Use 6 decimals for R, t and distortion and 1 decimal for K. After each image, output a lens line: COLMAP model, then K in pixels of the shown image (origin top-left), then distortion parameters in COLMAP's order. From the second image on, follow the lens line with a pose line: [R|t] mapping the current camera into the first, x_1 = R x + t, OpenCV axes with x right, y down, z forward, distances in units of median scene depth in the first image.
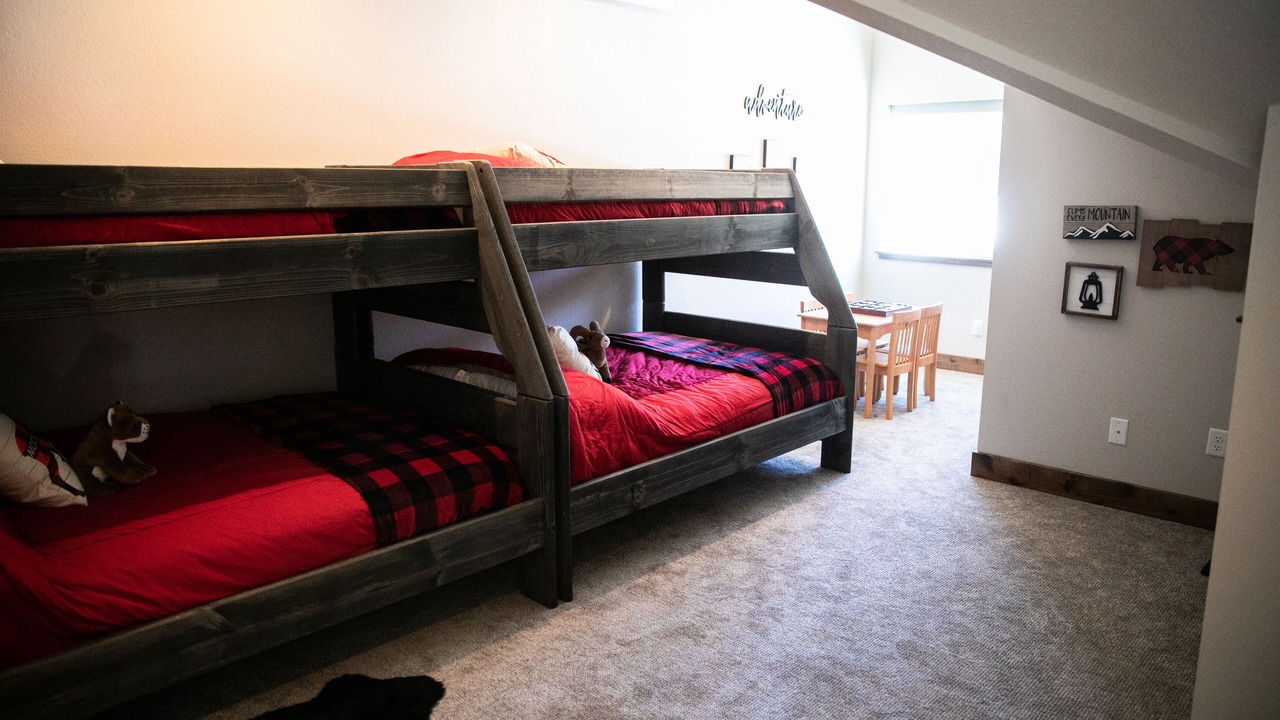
lens RADIAL K [[876.5, 0, 640.0], [0, 876.5, 360.0], [0, 0, 1]] dist [-0.112230, 0.093111]
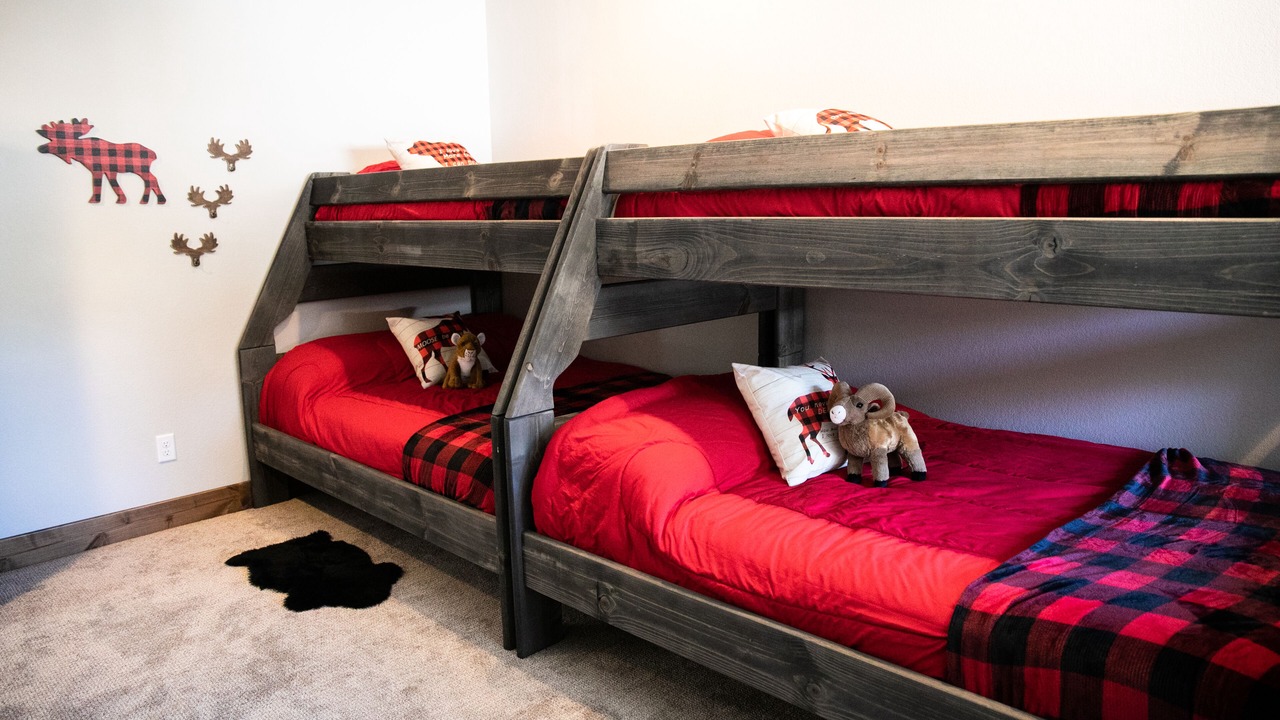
lens RADIAL K [[876.5, 0, 640.0], [0, 876.5, 360.0], [0, 0, 1]] dist [-0.112230, 0.093111]
pose [[-0.011016, 0.171818, -0.985067, 0.672309], [-0.178989, 0.968877, 0.170995, -0.164990], [0.983789, 0.178200, 0.020080, 0.994182]]
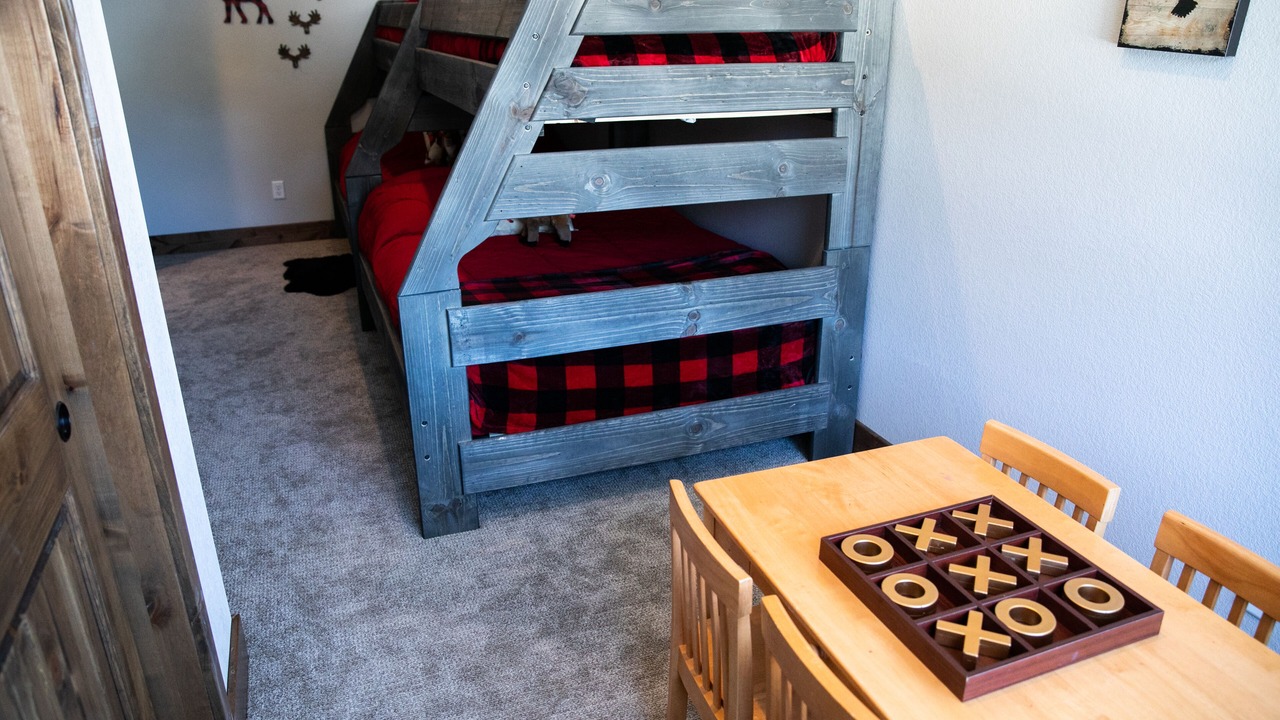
lens RADIAL K [[876.5, 0, 640.0], [0, 876.5, 360.0], [0, 0, 1]] dist [-0.112230, 0.093111]
pose [[-0.424117, 0.335081, -0.841335, 0.858808], [-0.181690, 0.878656, 0.441535, -0.350025], [0.887194, 0.340125, -0.311772, 1.748630]]
